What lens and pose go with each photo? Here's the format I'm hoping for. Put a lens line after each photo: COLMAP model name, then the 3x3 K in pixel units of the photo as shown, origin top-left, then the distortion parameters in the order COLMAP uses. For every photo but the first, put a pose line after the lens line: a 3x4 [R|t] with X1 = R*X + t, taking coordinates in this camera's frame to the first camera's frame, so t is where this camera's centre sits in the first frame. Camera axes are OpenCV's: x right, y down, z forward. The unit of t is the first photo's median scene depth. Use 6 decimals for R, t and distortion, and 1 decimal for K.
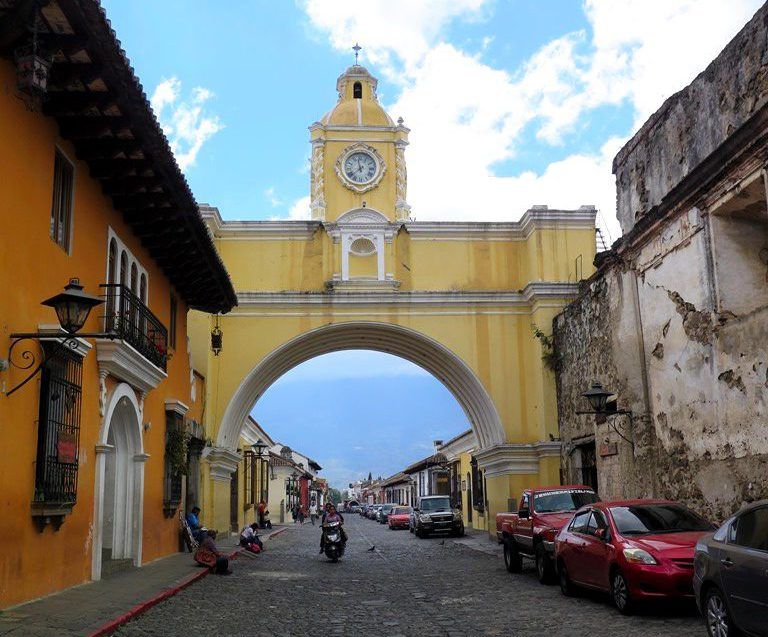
lens RADIAL K [[965.8, 0, 383.8], [0, 965.8, 305.9], [0, 0, 1]] dist [-0.008896, -0.035466]
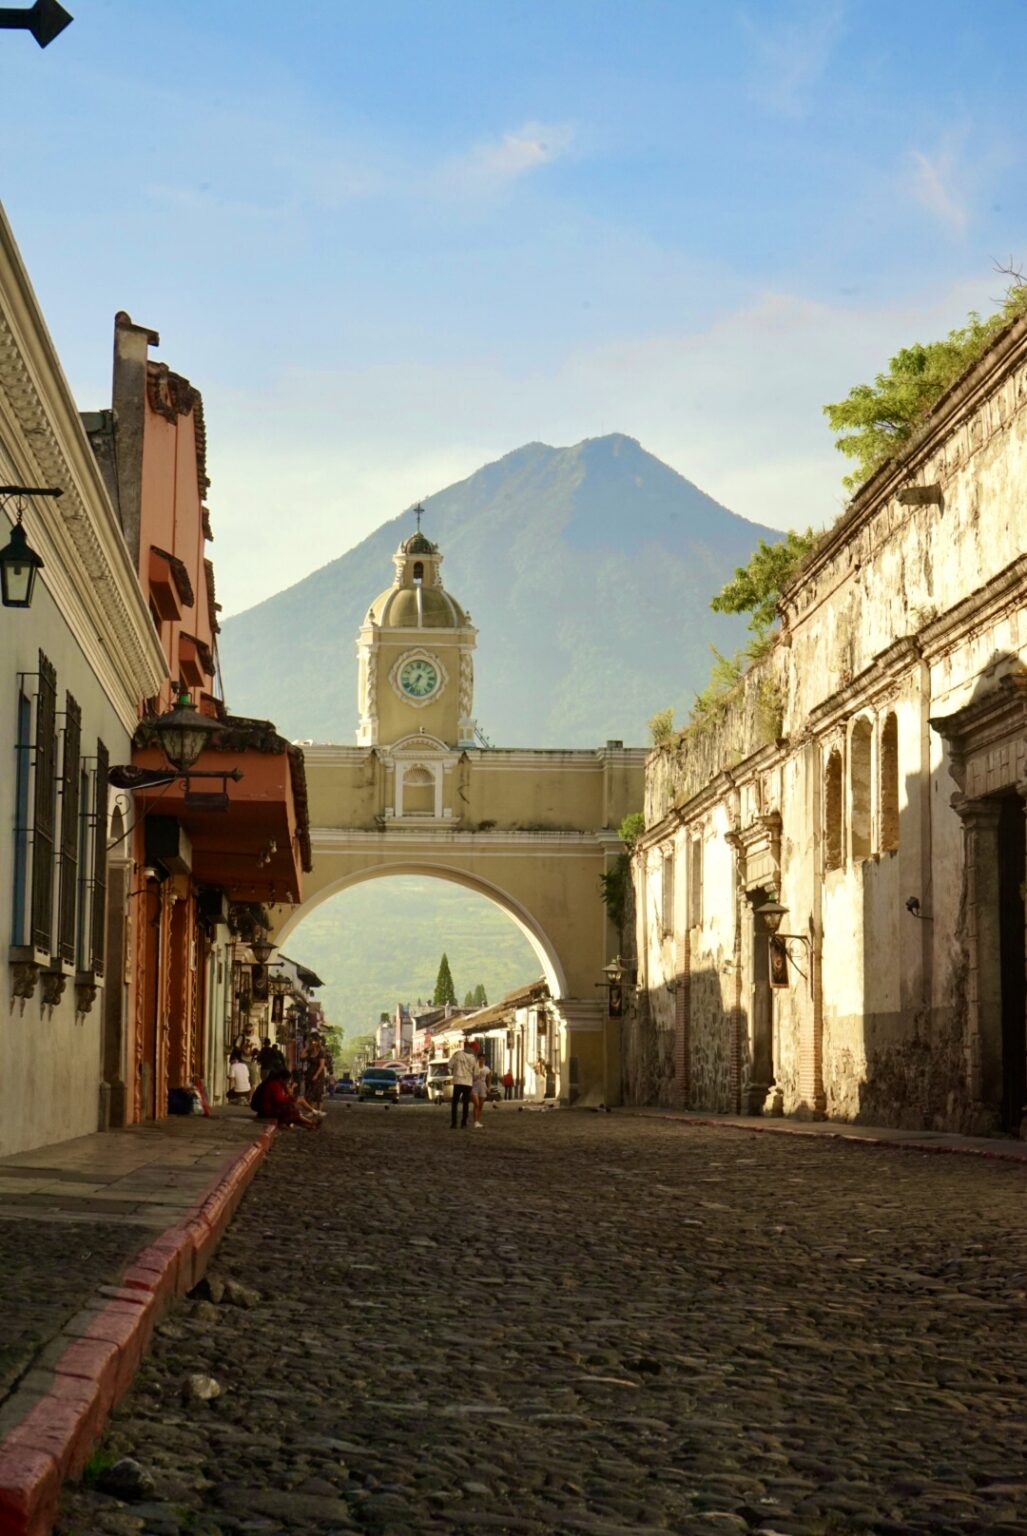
lens RADIAL K [[2994.9, 0, 513.5], [0, 2994.9, 768.0], [0, 0, 1]] dist [-0.041318, -0.071256]
pose [[0.999668, 0.025780, -0.000376, 0.095827], [-0.025636, 0.995423, 0.092060, -0.468757], [0.002748, -0.092020, 0.995753, -2.528793]]
